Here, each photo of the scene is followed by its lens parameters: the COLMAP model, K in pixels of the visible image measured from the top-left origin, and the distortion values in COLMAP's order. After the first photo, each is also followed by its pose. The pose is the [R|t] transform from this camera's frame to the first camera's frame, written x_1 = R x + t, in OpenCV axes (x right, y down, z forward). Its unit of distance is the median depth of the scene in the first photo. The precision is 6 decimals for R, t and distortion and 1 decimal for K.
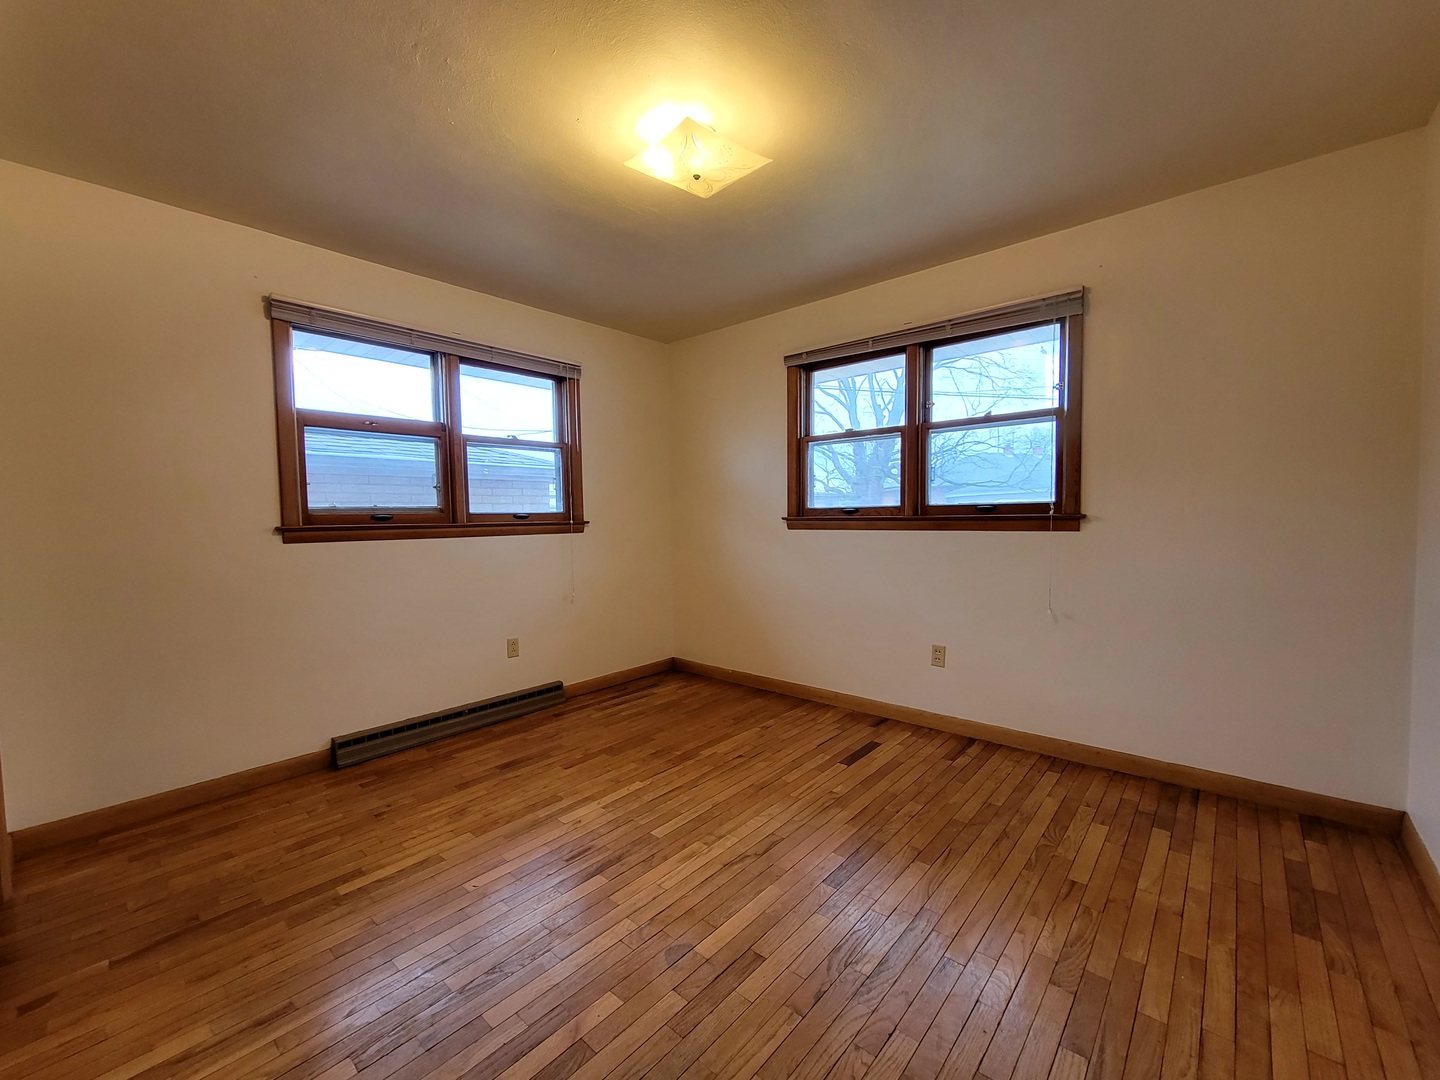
lens RADIAL K [[587.9, 0, 723.6], [0, 587.9, 543.6], [0, 0, 1]] dist [-0.001544, -0.000064]
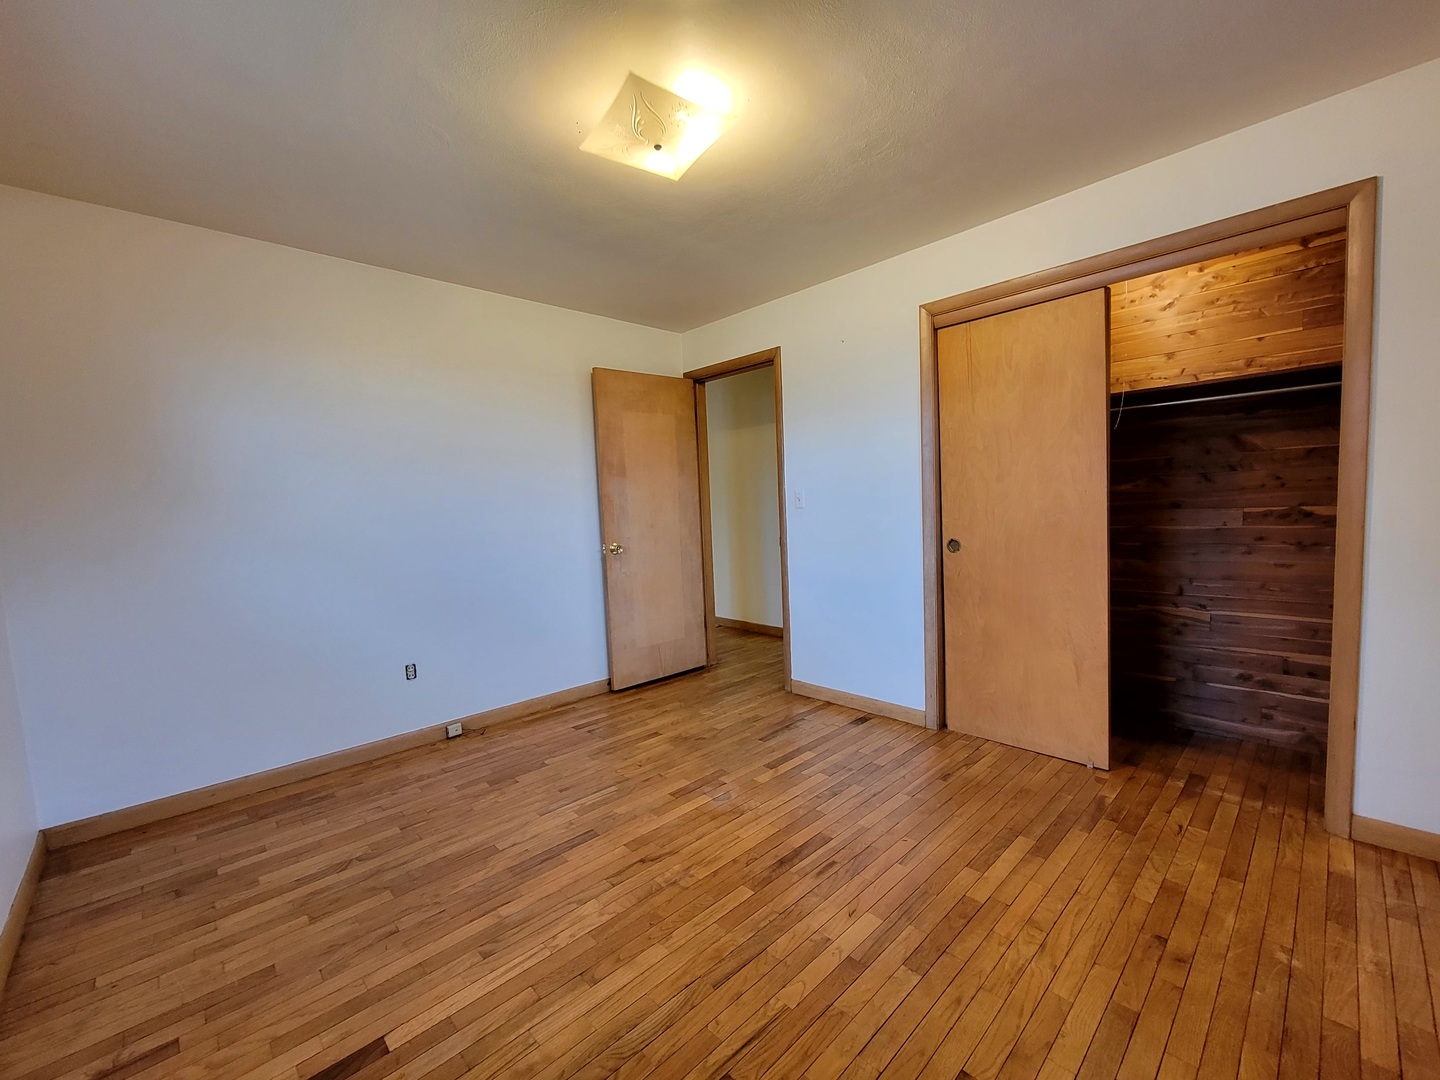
lens RADIAL K [[587.9, 0, 723.6], [0, 587.9, 543.6], [0, 0, 1]] dist [-0.001544, -0.000064]
pose [[-0.994961, 0.047317, 0.088399, -0.184029], [0.057965, 0.990829, 0.122060, -0.111961], [-0.081813, 0.126569, -0.988578, 1.819805]]
